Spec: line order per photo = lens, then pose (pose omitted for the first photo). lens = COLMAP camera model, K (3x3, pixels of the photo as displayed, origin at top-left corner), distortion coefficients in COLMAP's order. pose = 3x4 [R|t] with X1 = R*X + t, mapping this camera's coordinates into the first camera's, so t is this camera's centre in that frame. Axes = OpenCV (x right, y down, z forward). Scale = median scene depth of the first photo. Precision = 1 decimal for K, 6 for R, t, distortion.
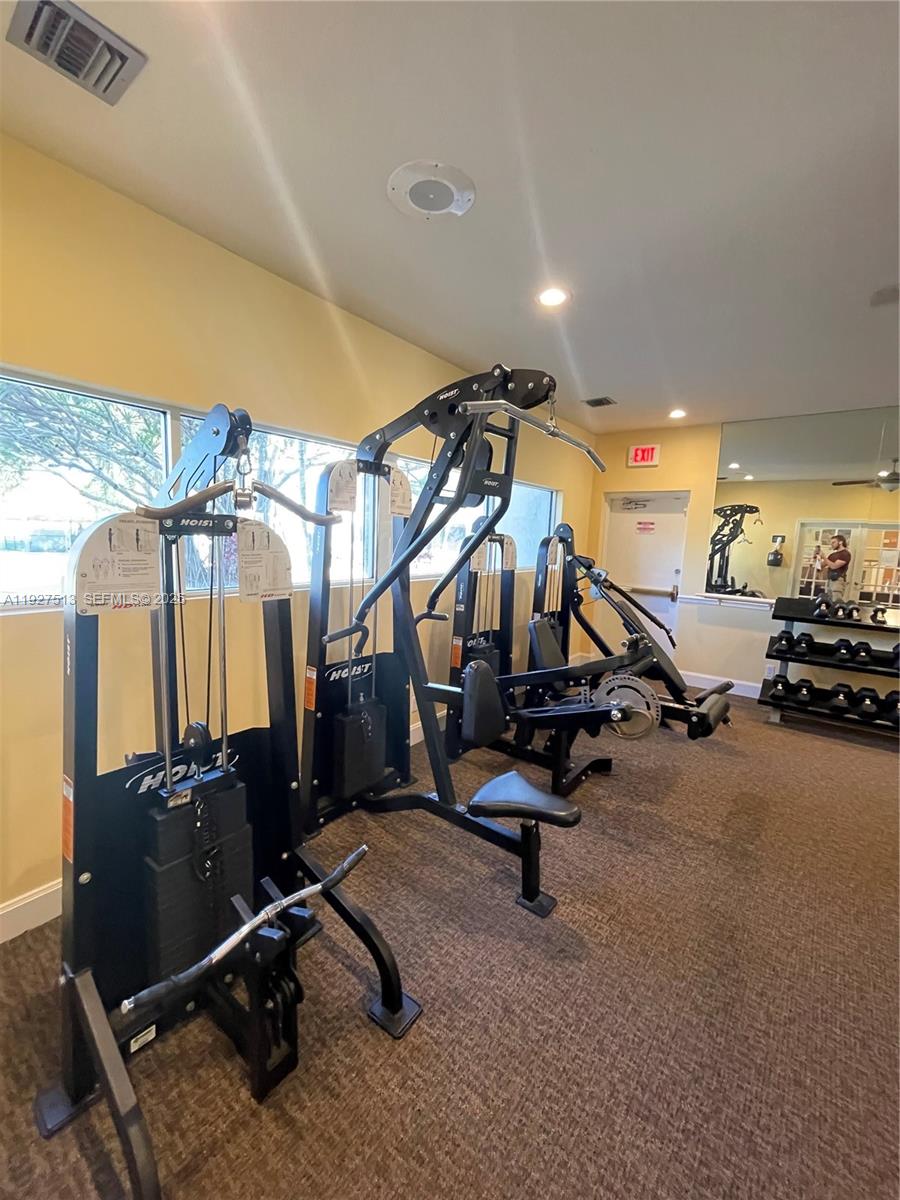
lens RADIAL K [[482.9, 0, 444.2], [0, 482.9, 601.1], [0, 0, 1]] dist [-0.004699, 0.000346]
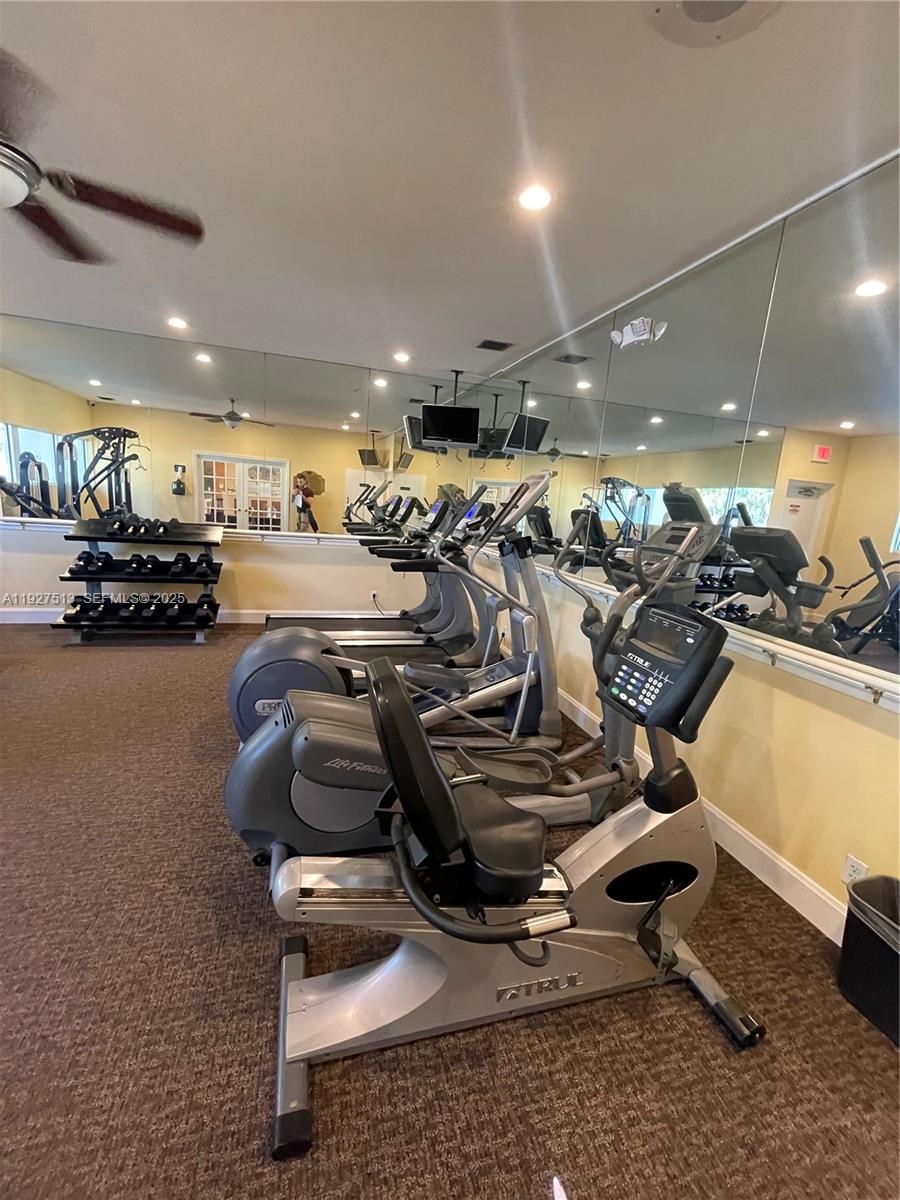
lens RADIAL K [[482.9, 0, 445.2], [0, 482.9, 595.0], [0, 0, 1]] dist [-0.004699, 0.000346]
pose [[0.583615, -0.148676, 0.798304, 0.317915], [0.054029, 0.988027, 0.144511, 0.044665], [-0.810231, -0.041207, 0.584660, -0.177924]]
